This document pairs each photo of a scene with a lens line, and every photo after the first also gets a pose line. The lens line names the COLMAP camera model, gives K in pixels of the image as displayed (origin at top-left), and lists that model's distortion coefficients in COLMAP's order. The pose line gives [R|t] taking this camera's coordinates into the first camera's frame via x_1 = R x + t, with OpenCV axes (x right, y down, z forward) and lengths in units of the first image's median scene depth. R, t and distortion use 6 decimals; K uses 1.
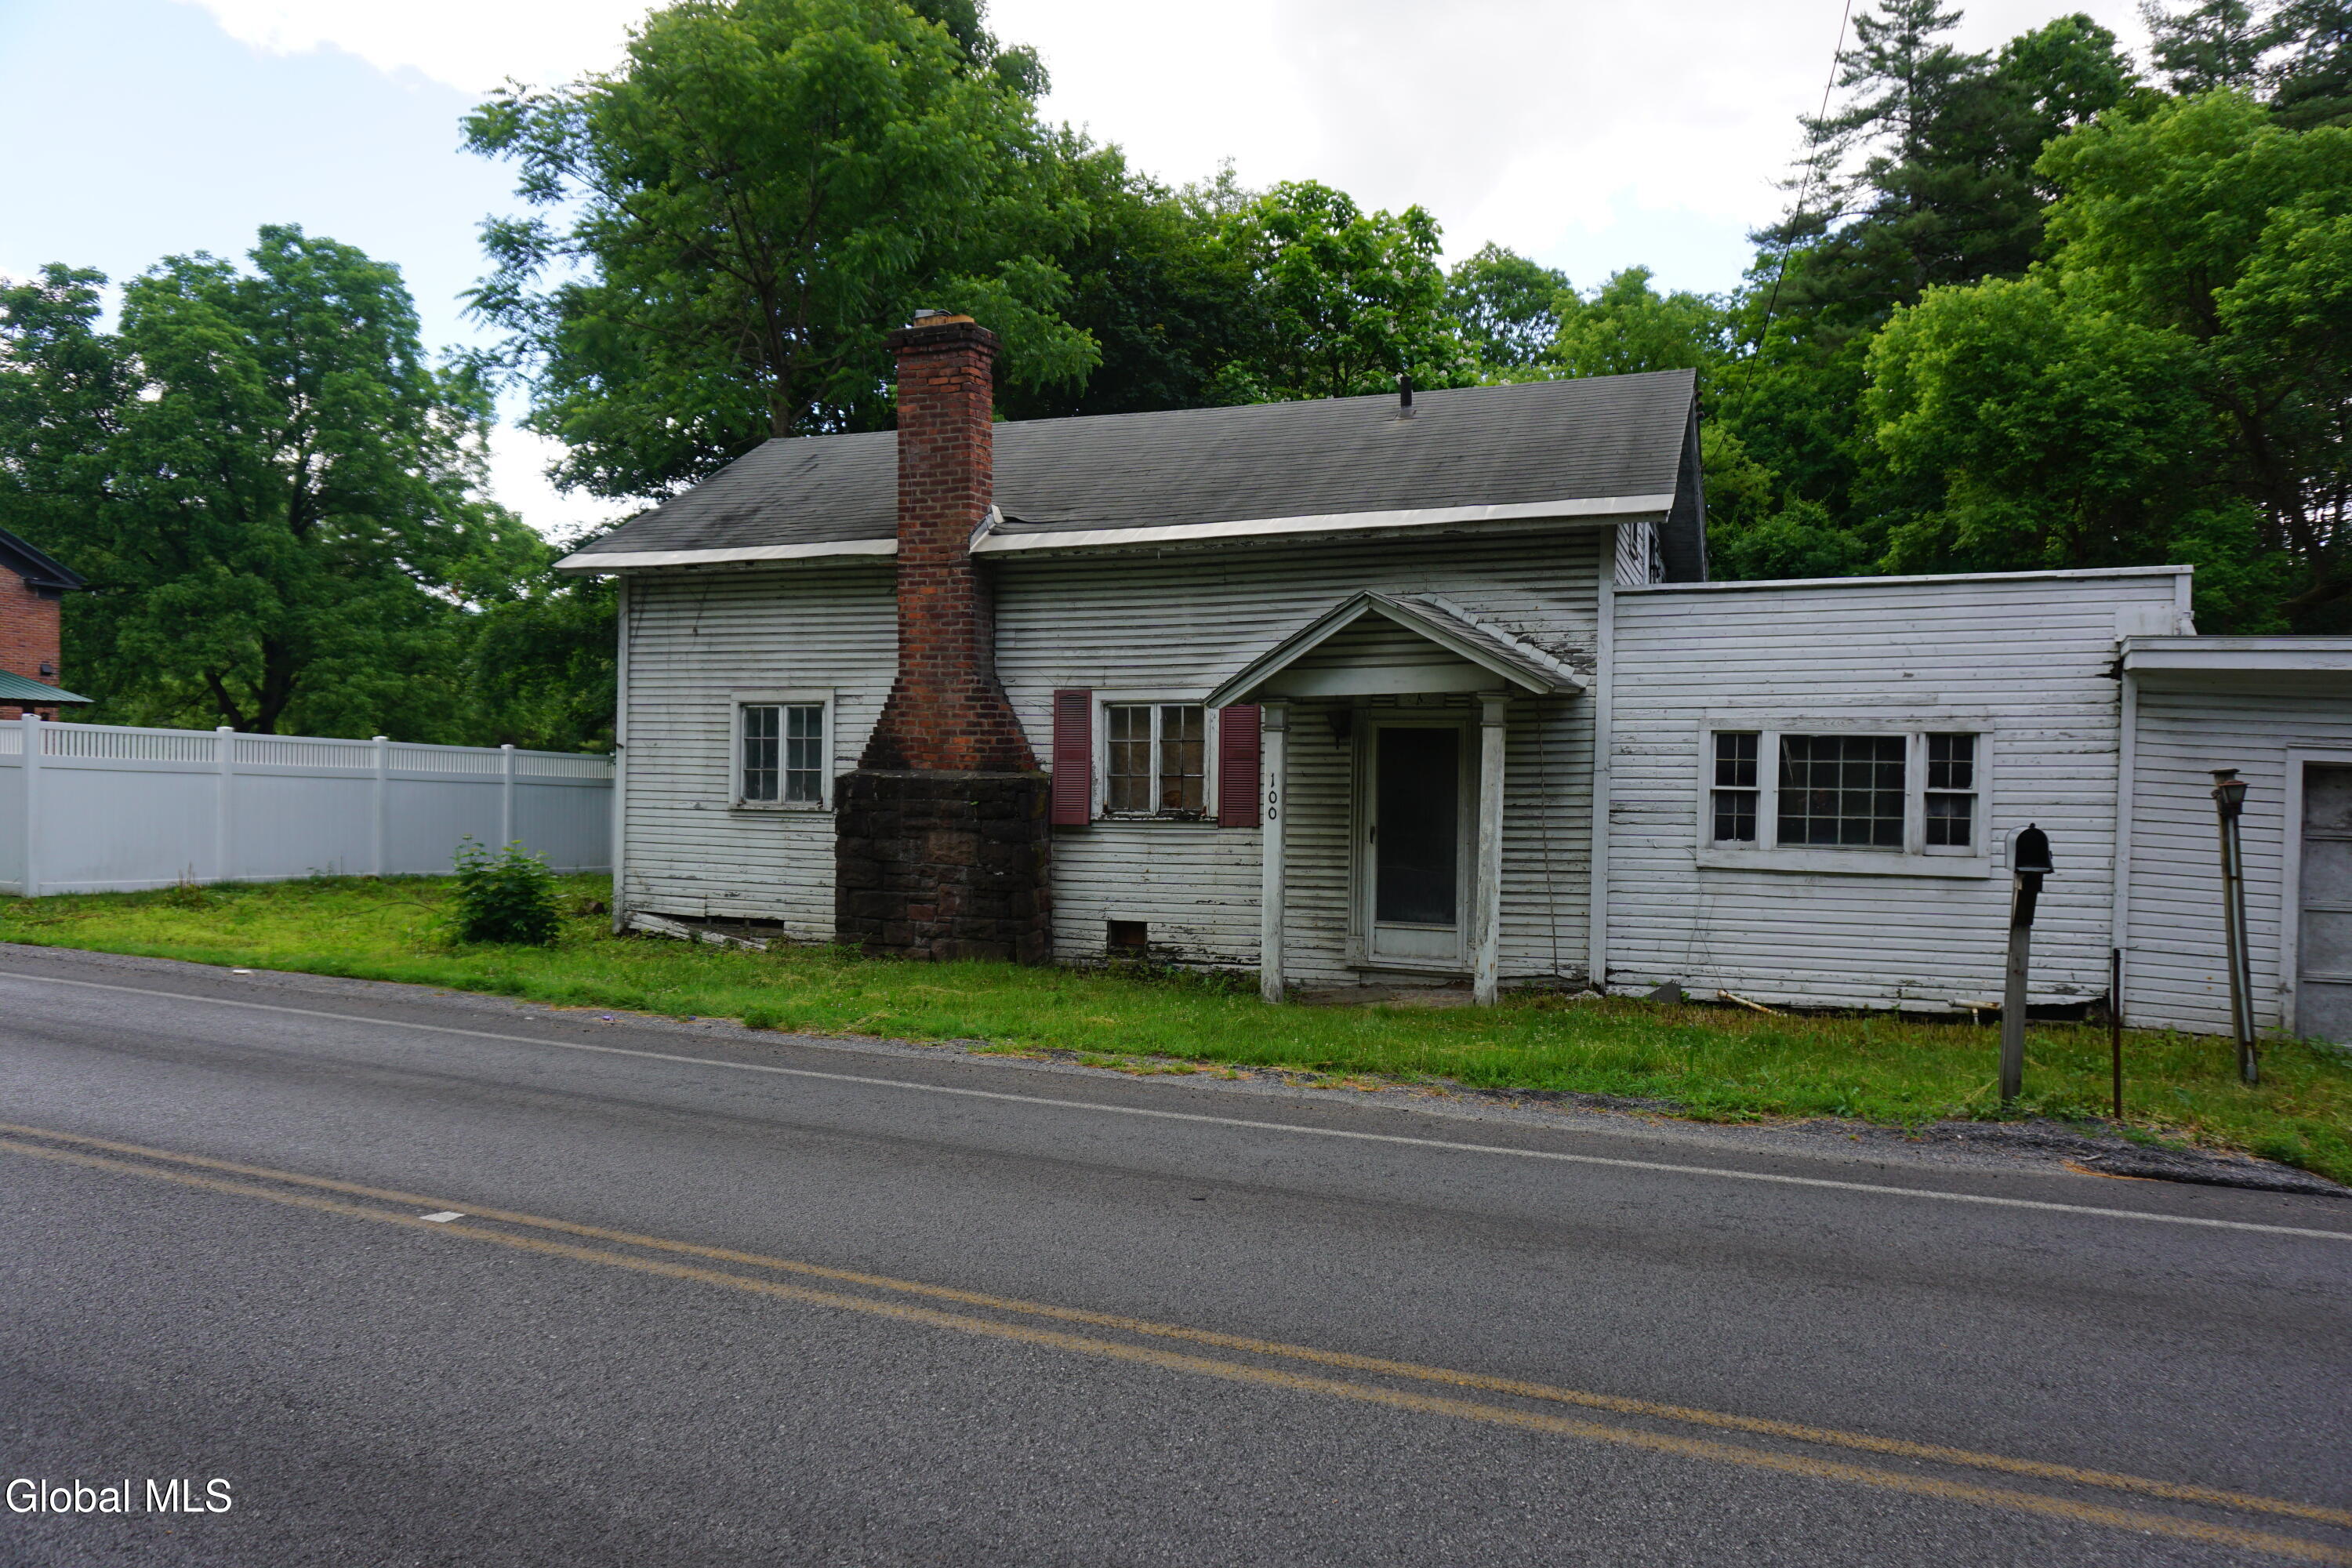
lens RADIAL K [[1593.2, 0, 1173.7], [0, 1593.2, 770.6], [0, 0, 1]] dist [-0.042911, 0.038099]
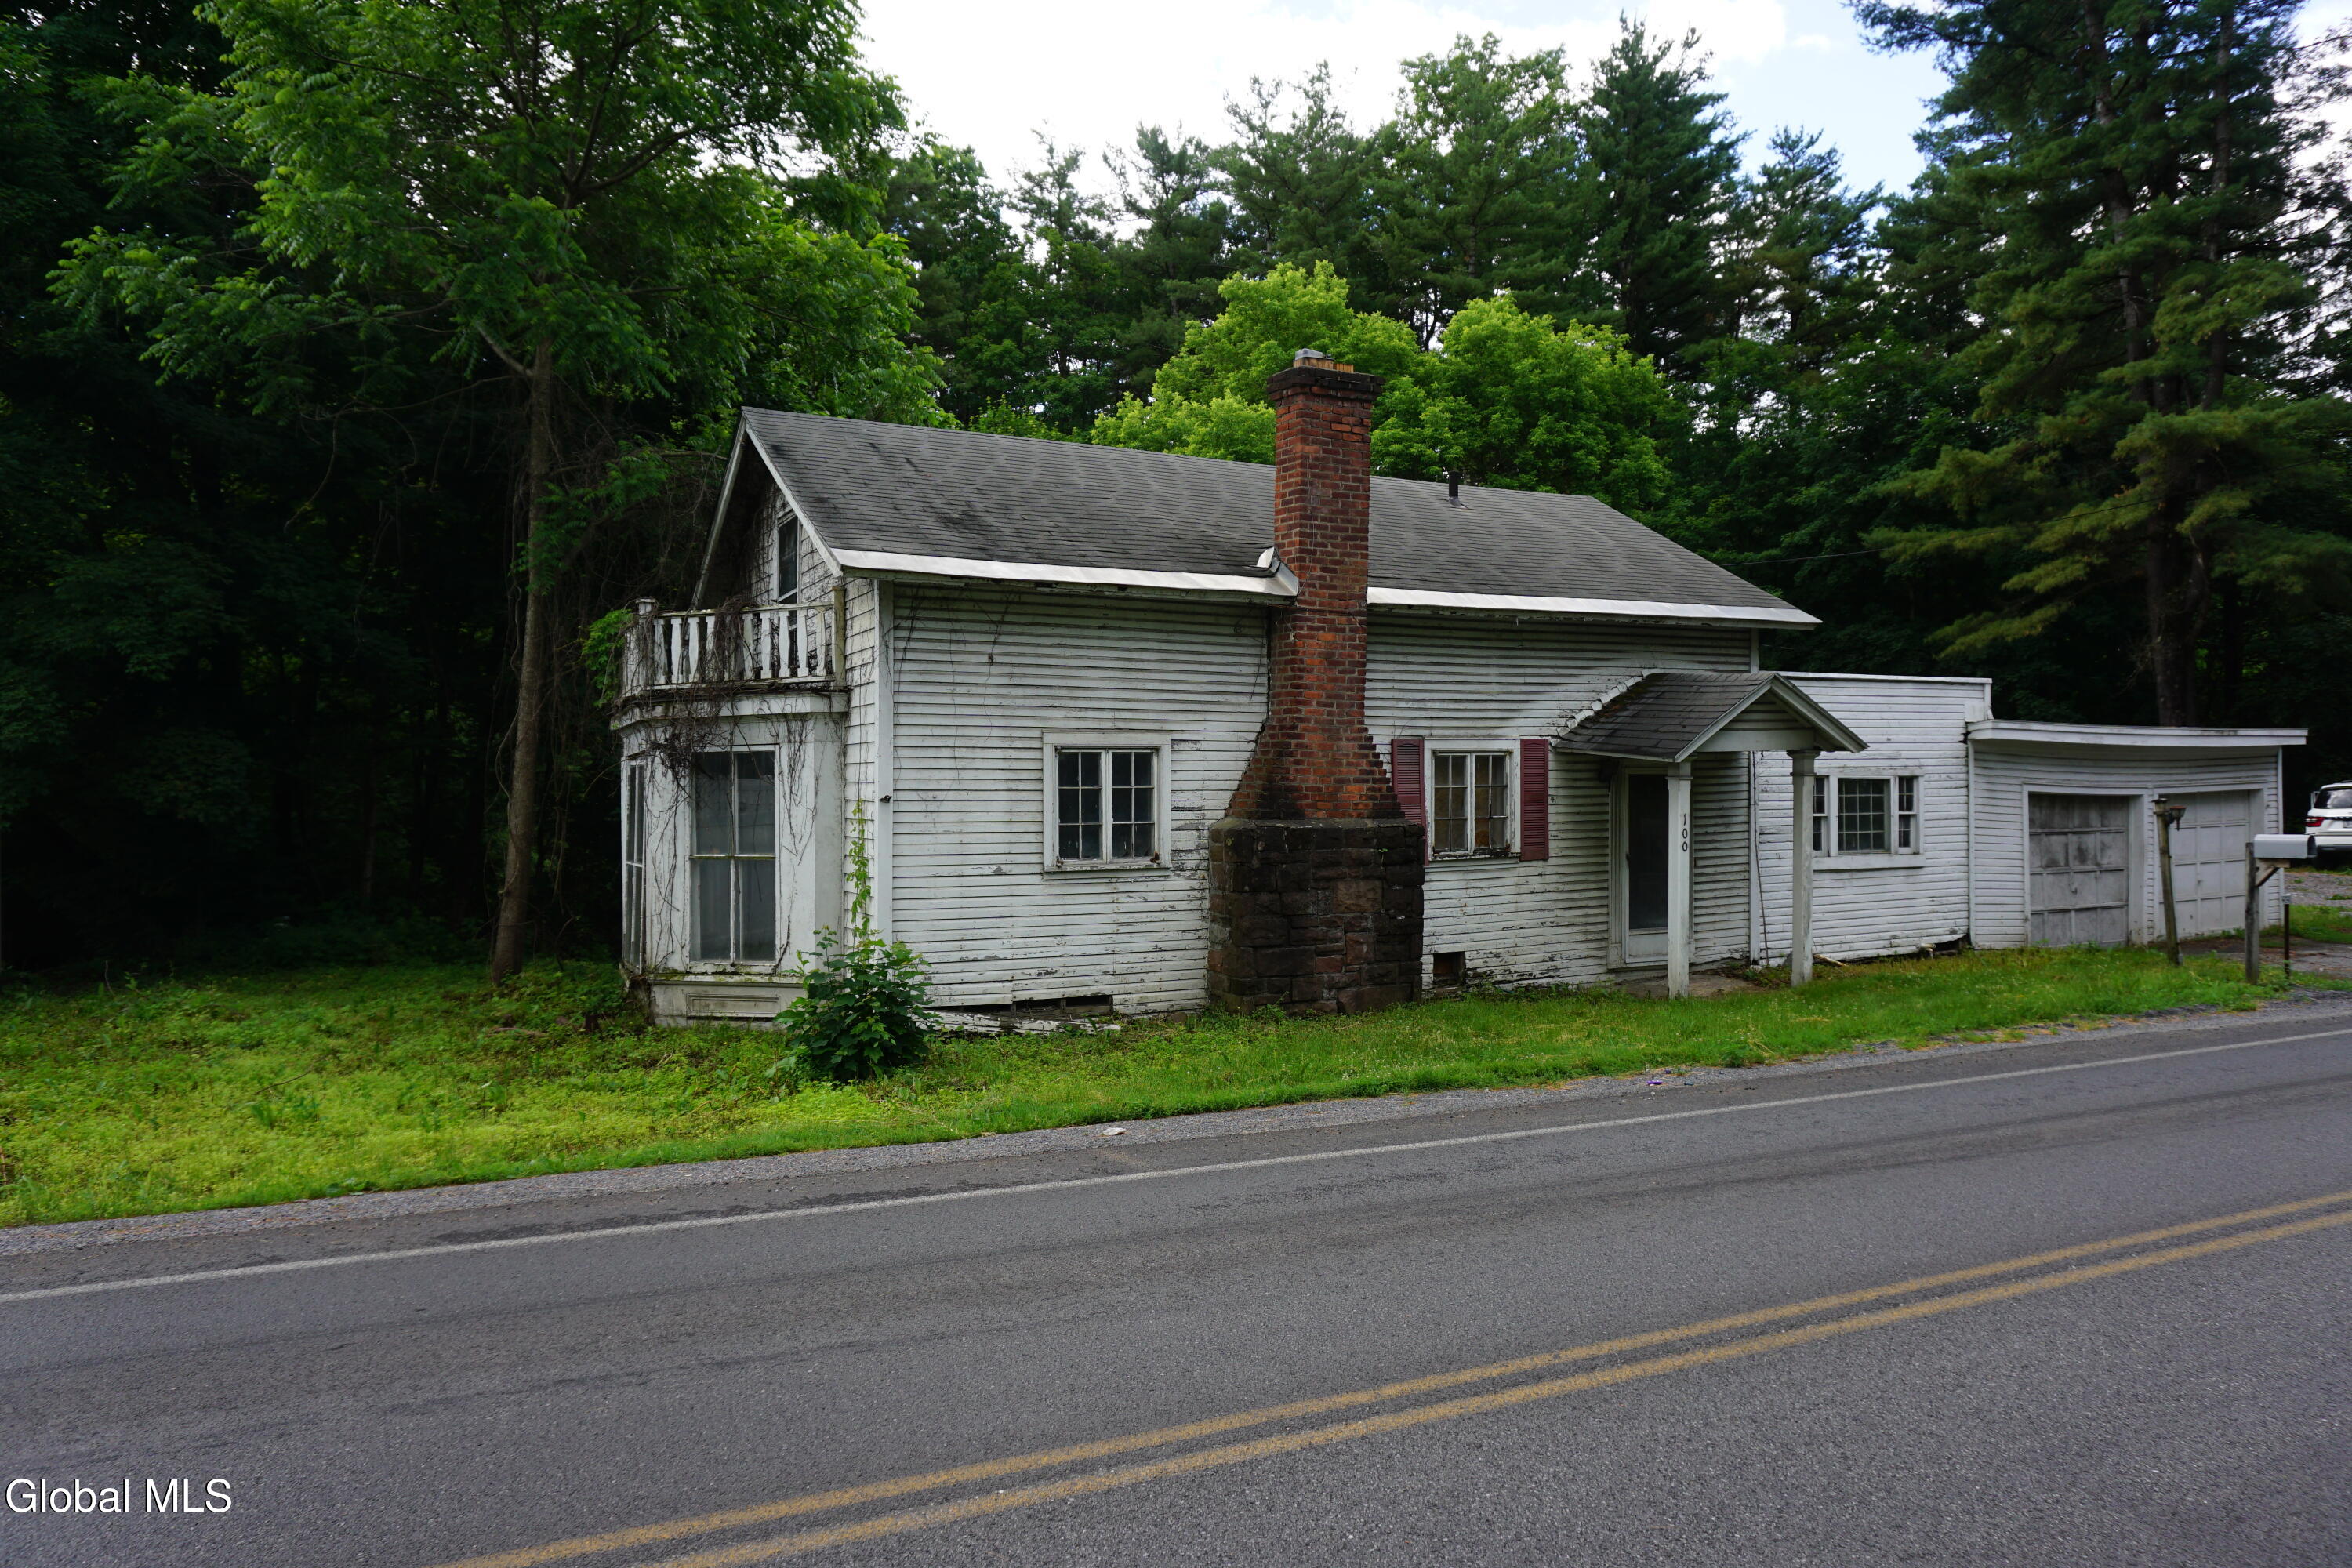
lens RADIAL K [[1593.2, 0, 1173.7], [0, 1593.2, 770.6], [0, 0, 1]] dist [-0.042911, 0.038099]
pose [[0.644965, -0.008192, 0.764168, -0.971371], [0.013456, 0.999909, -0.000638, -0.031153], [-0.764093, 0.010694, 0.645017, 0.438398]]
